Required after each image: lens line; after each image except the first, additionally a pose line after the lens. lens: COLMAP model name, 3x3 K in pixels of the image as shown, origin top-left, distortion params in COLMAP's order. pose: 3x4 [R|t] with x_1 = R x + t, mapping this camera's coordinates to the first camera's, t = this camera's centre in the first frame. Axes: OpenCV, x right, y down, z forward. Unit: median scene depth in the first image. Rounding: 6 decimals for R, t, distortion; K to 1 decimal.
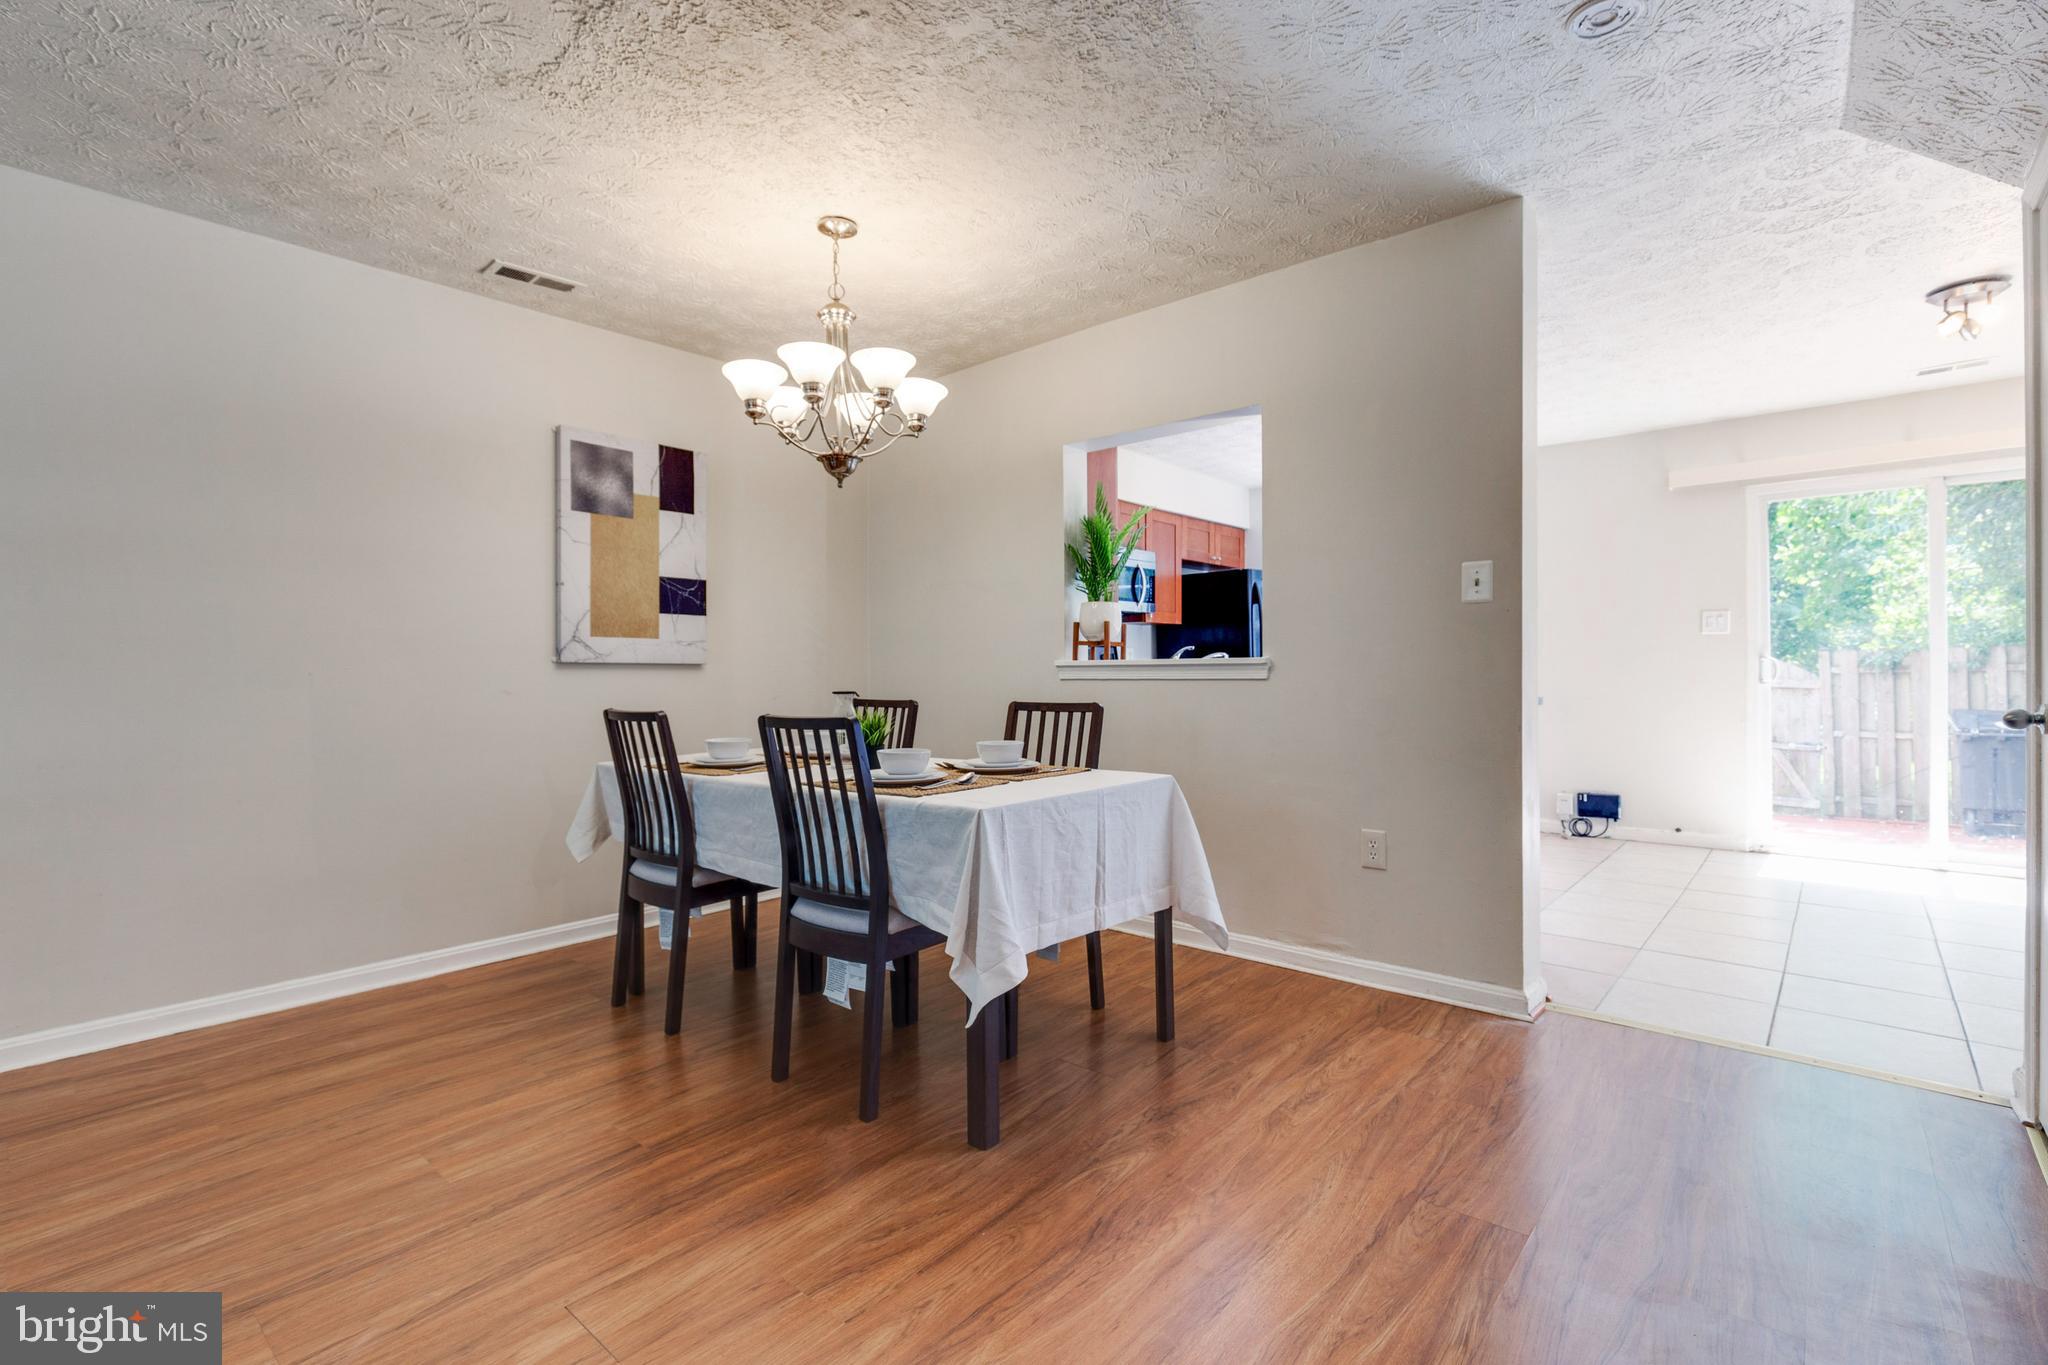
lens RADIAL K [[940.5, 0, 1024.7], [0, 940.5, 684.7], [0, 0, 1]] dist [0.003871, 0.000255]
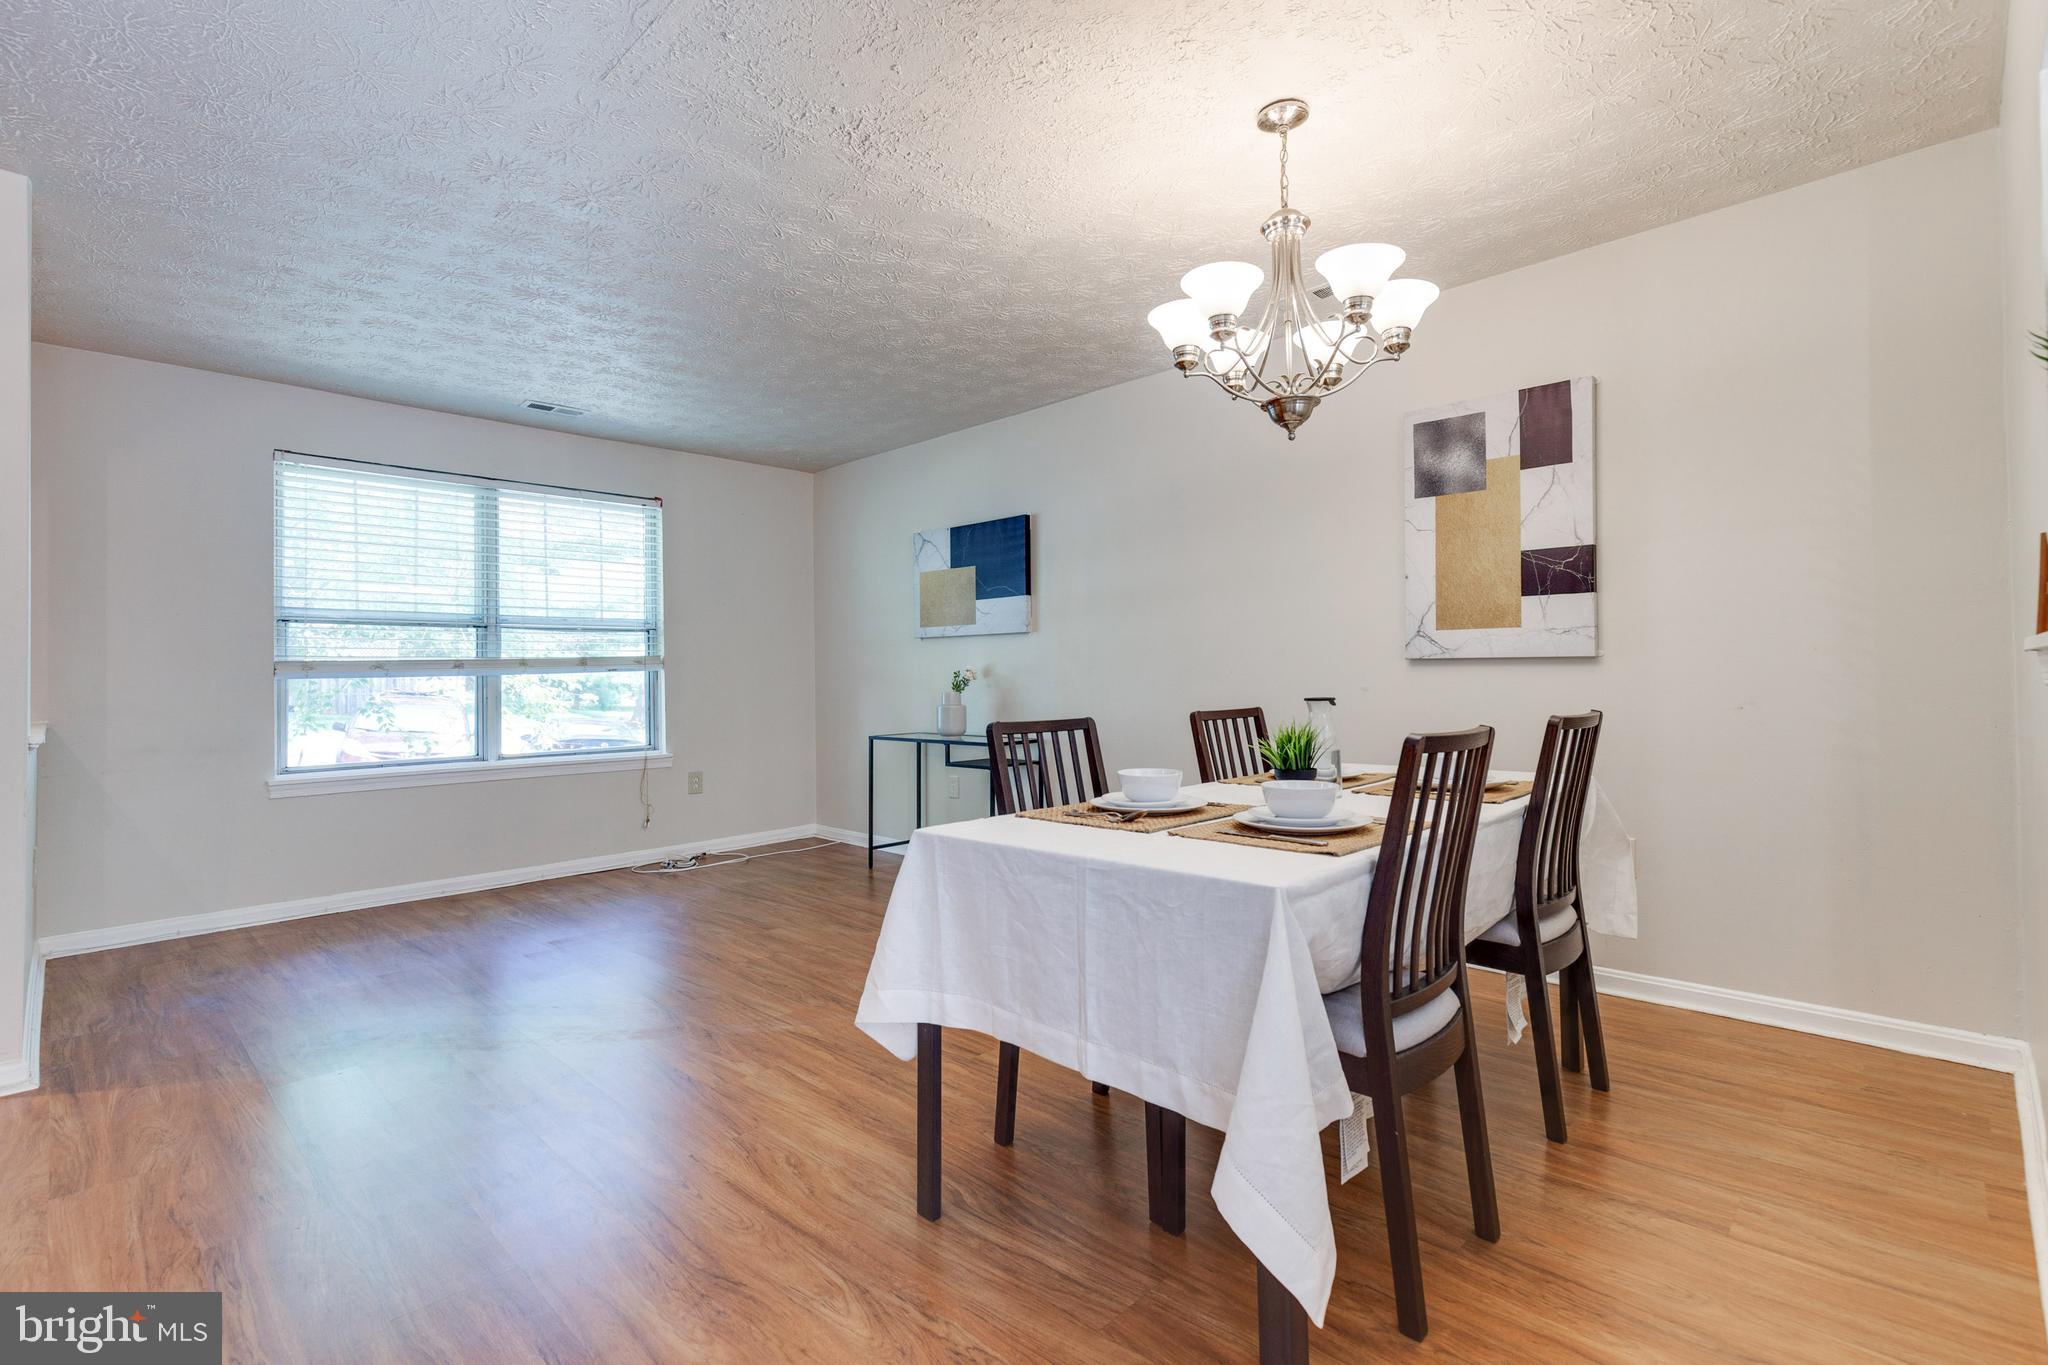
lens RADIAL K [[940.5, 0, 1024.8], [0, 940.5, 666.4], [0, 0, 1]] dist [0.003871, 0.000255]
pose [[-0.060227, -0.007632, -0.998156, 0.478900], [-0.003180, 0.999967, -0.007454, -0.007968], [0.998180, 0.002725, -0.060249, 0.655155]]
